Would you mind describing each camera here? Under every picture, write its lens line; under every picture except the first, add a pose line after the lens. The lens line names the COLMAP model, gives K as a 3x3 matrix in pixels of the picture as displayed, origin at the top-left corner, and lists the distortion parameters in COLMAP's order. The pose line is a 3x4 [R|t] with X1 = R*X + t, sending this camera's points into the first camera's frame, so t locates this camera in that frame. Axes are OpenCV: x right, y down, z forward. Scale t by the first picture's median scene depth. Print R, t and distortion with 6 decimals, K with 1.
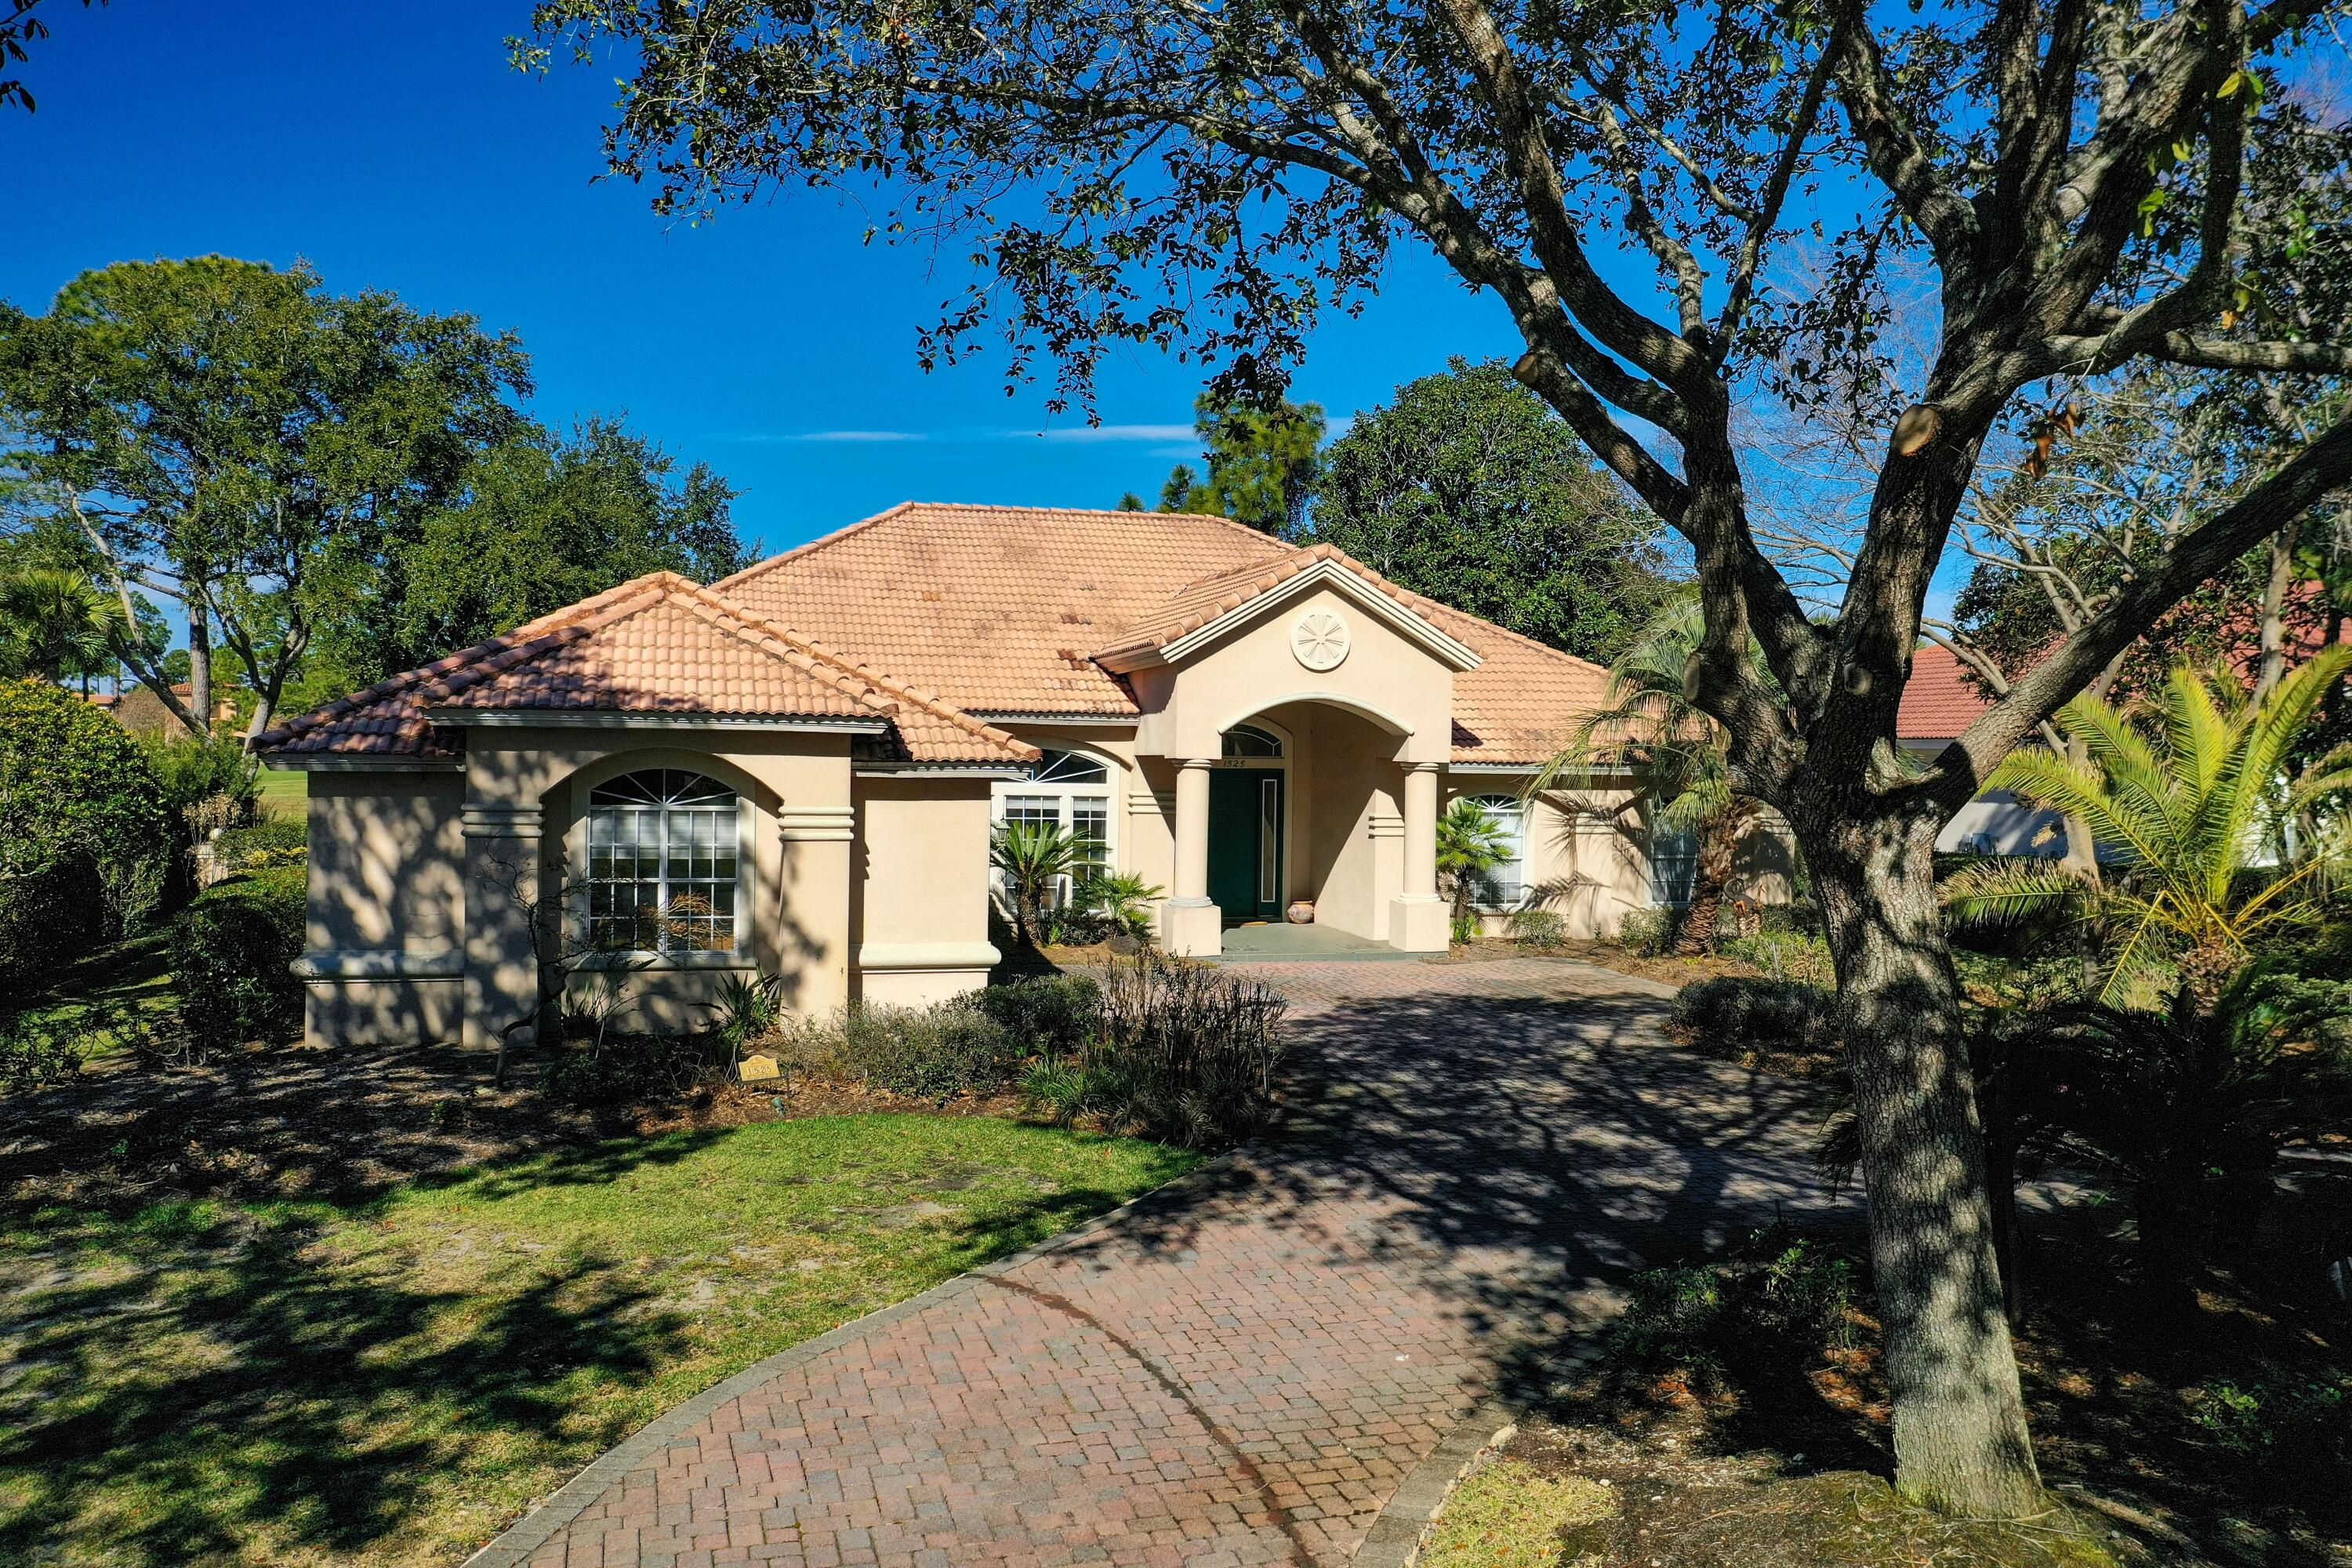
lens RADIAL K [[1852.2, 0, 1172.4], [0, 1852.2, 780.2], [0, 0, 1]] dist [-0.005156, -0.006333]
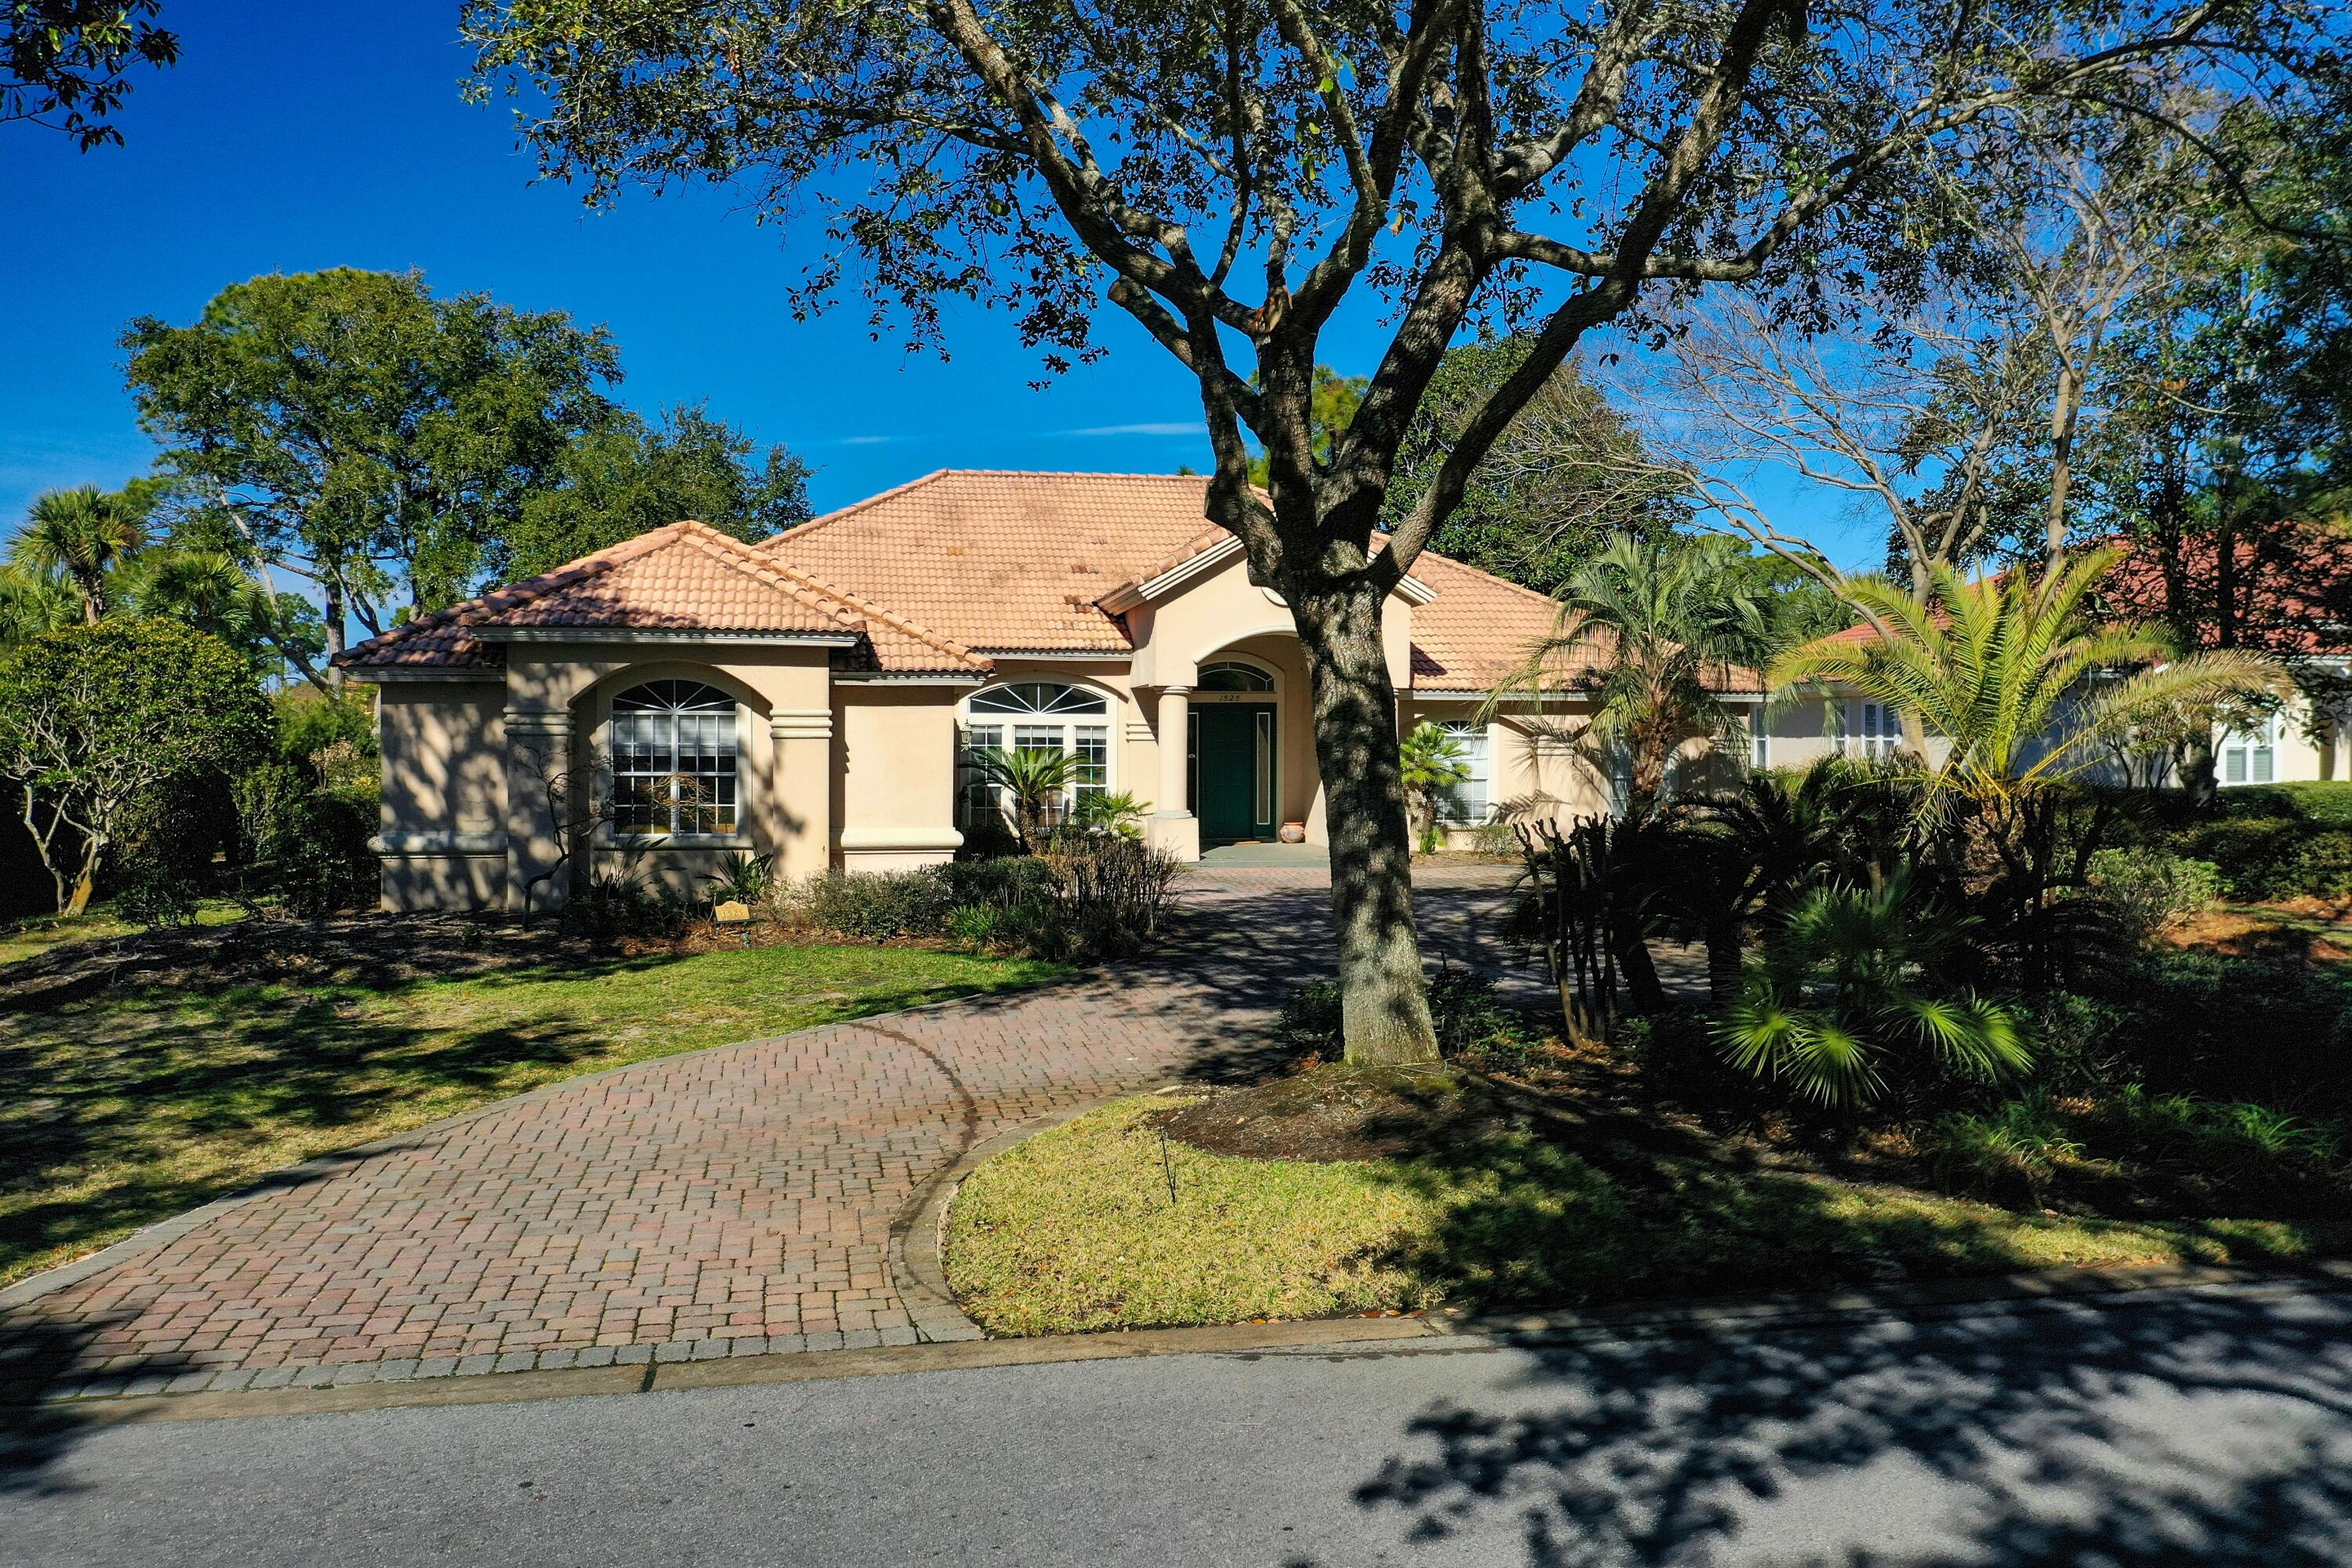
lens RADIAL K [[1852.2, 0, 1175.9], [0, 1852.2, 772.8], [0, 0, 1]] dist [-0.005156, -0.006333]
pose [[0.997356, -0.011405, -0.071764, 0.128789], [0.011434, 0.999935, -0.000003, 0.056486], [0.071759, -0.000817, 0.997422, -0.157277]]
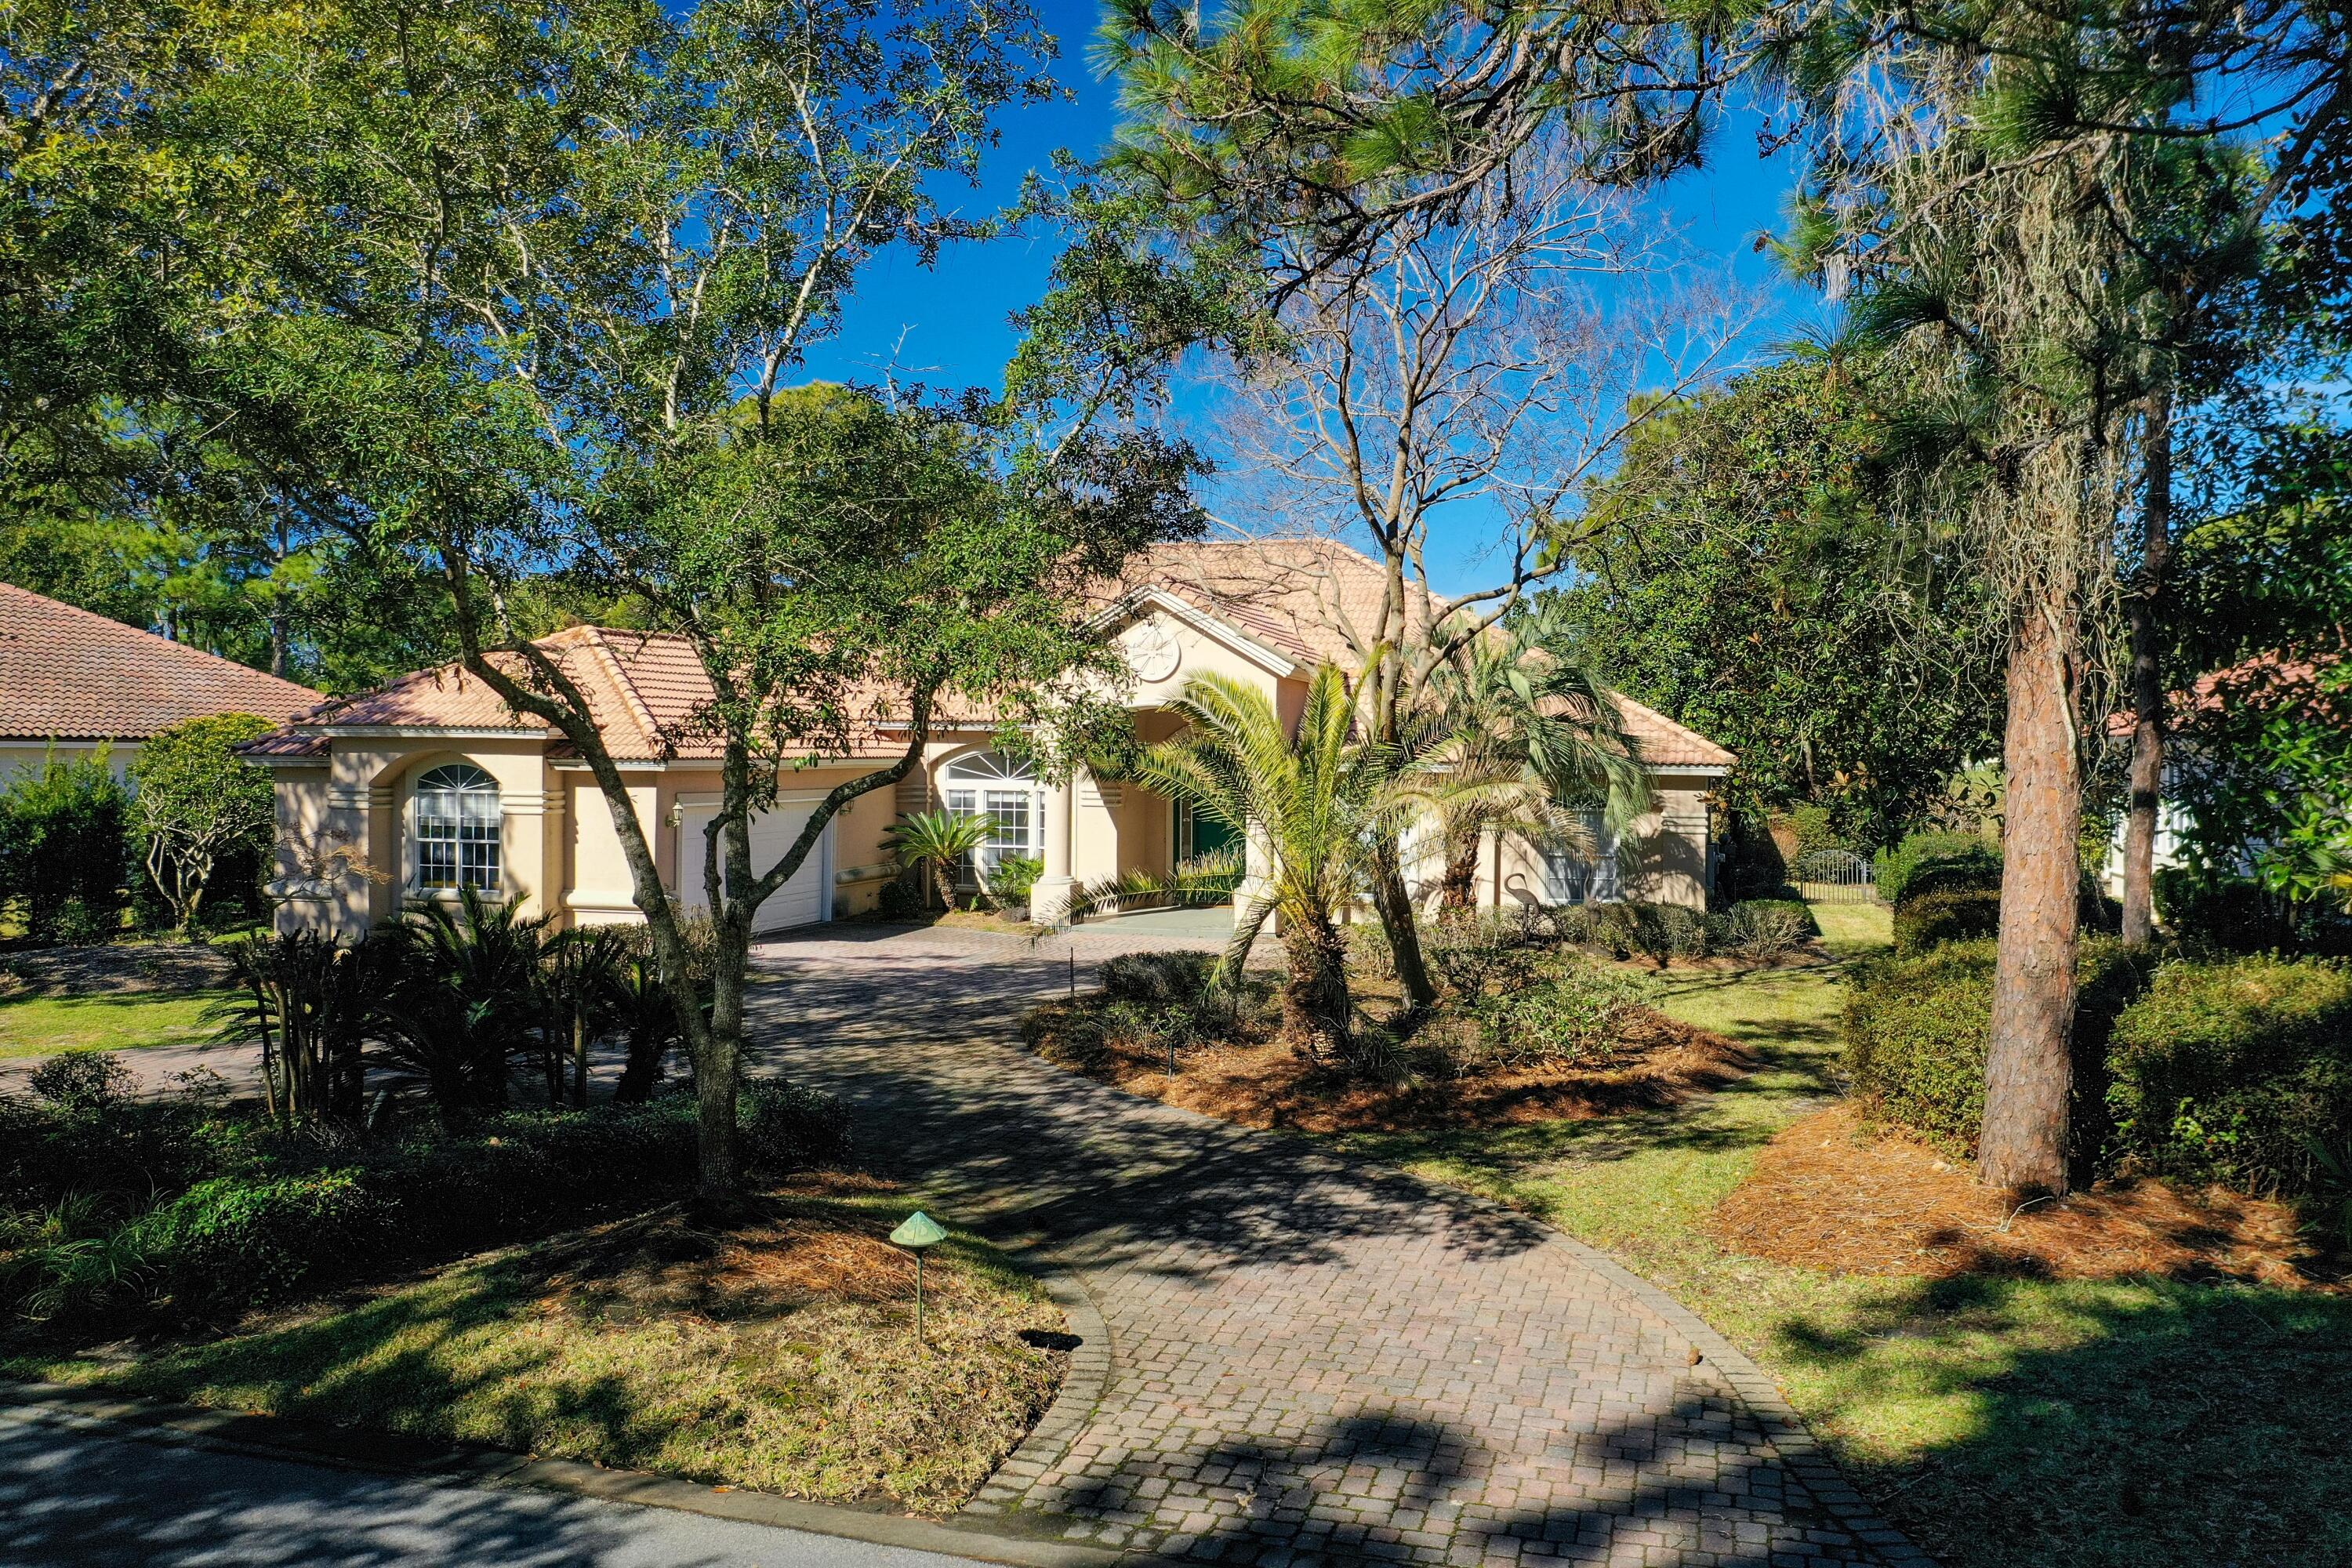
lens RADIAL K [[1852.2, 0, 1153.9], [0, 1852.2, 779.8], [0, 0, 1]] dist [-0.005156, -0.006333]
pose [[0.845092, -0.000566, -0.534620, 0.963630], [-0.003814, 0.999968, -0.007089, 0.013898], [0.534607, 0.008030, 0.845063, 0.053202]]
